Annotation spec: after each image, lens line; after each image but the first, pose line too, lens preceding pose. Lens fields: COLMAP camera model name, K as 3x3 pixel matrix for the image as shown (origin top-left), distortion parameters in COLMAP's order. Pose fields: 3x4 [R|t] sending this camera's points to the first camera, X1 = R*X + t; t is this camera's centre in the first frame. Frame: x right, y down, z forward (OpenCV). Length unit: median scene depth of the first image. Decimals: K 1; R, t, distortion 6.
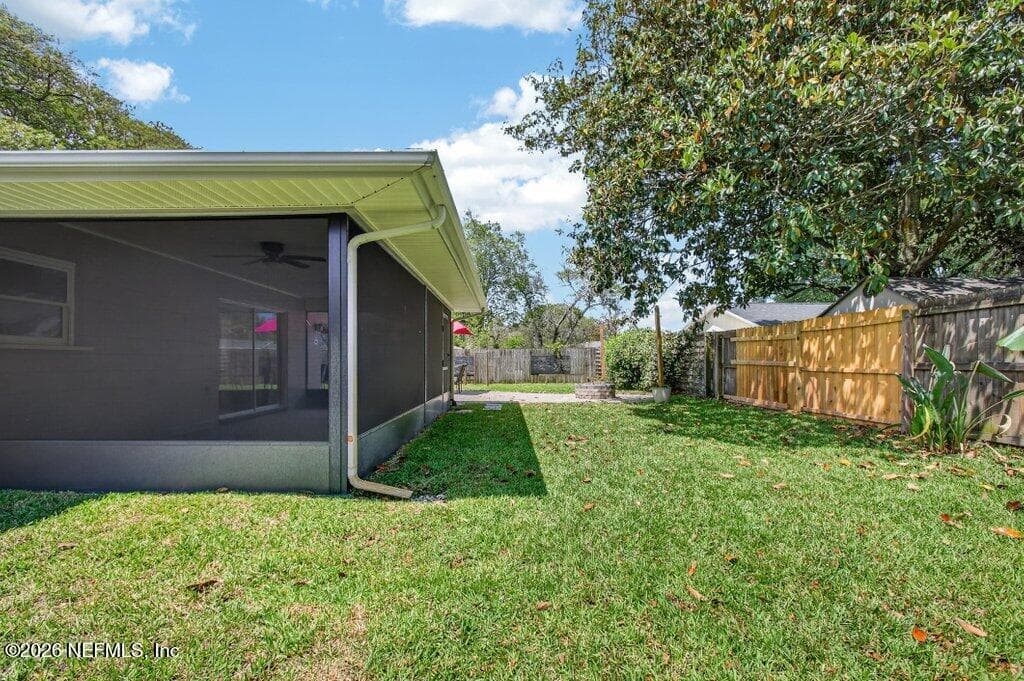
lens RADIAL K [[470.6, 0, 512.0], [0, 470.6, 340.5], [0, 0, 1]] dist [-0.000216, 0.000005]
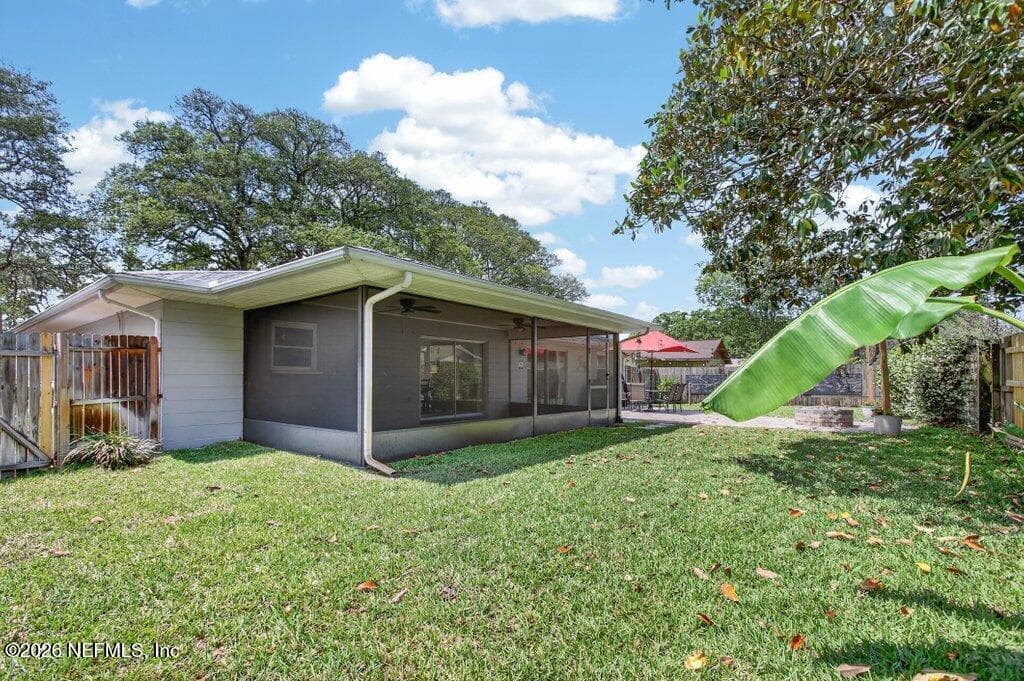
lens RADIAL K [[460.0, 0, 507.8], [0, 460.0, 365.7], [0, 0, 1]] dist [-0.002044, -0.000112]
pose [[0.798623, -0.013748, -0.601675, 0.894049], [0.022796, 0.999713, 0.007415, -0.005120], [0.601400, -0.019637, 0.798707, 0.095063]]
